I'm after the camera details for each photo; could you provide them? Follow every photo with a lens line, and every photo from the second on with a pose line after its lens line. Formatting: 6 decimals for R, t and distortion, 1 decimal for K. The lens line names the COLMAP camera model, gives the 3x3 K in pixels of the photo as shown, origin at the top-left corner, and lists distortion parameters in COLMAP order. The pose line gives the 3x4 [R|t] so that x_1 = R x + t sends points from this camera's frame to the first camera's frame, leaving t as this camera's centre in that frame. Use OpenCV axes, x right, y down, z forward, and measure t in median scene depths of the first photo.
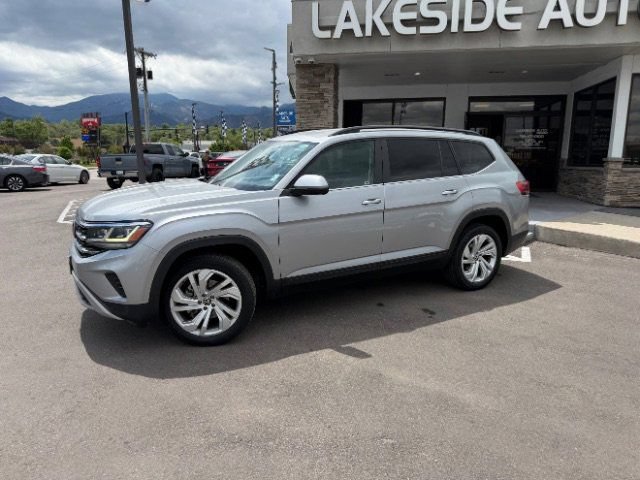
lens RADIAL K [[455.5, 0, 321.3], [0, 455.5, 241.1], [0, 0, 1]] dist [0.034662, -0.028642]
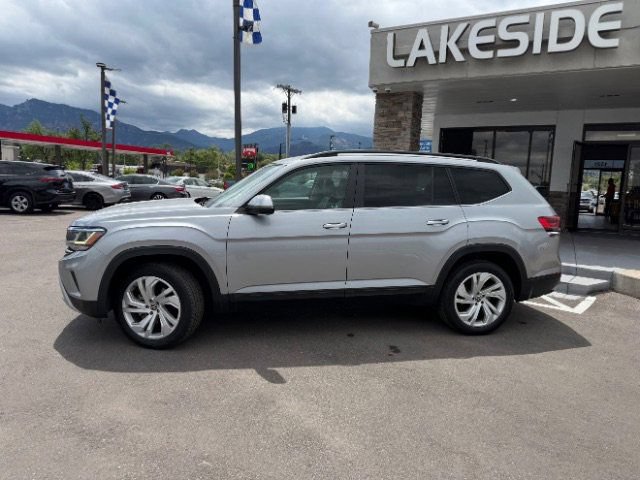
lens RADIAL K [[454.3, 0, 320.0], [0, 454.3, 240.0], [0, 0, 1]] dist [0.009930, -0.002808]
pose [[0.948300, 0.070178, -0.309519, 0.313441], [-0.090284, 0.994604, -0.051101, -0.003460], [0.304263, 0.076404, 0.949519, 0.062331]]
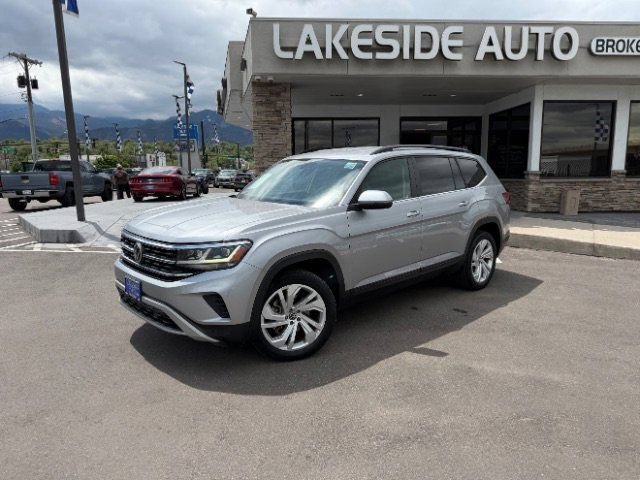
lens RADIAL K [[455.1, 0, 326.2], [0, 455.1, 238.4], [0, 0, 1]] dist [0.034579, -0.030222]
pose [[0.971176, -0.044979, 0.234082, -0.289007], [0.053426, 0.998125, -0.029867, -0.005087], [-0.232300, 0.041512, 0.971758, -0.009466]]
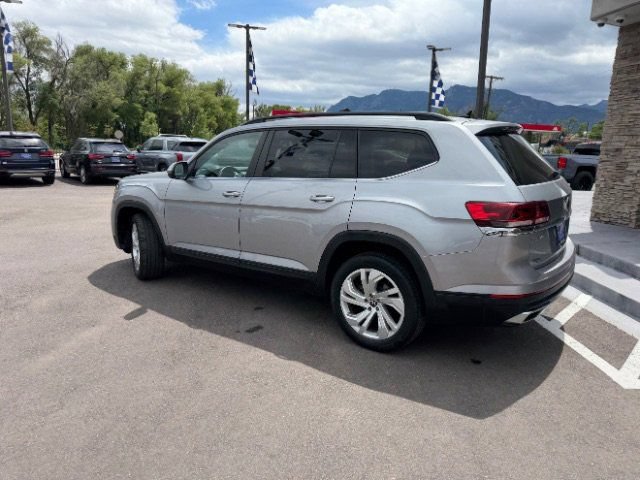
lens RADIAL K [[455.5, 0, 321.3], [0, 455.5, 241.1], [0, 0, 1]] dist [0.034662, -0.028642]
pose [[0.401259, 0.188437, -0.896372, 0.892397], [-0.191824, 0.974197, 0.118927, -0.116830], [0.895653, 0.124225, 0.427052, 0.630950]]
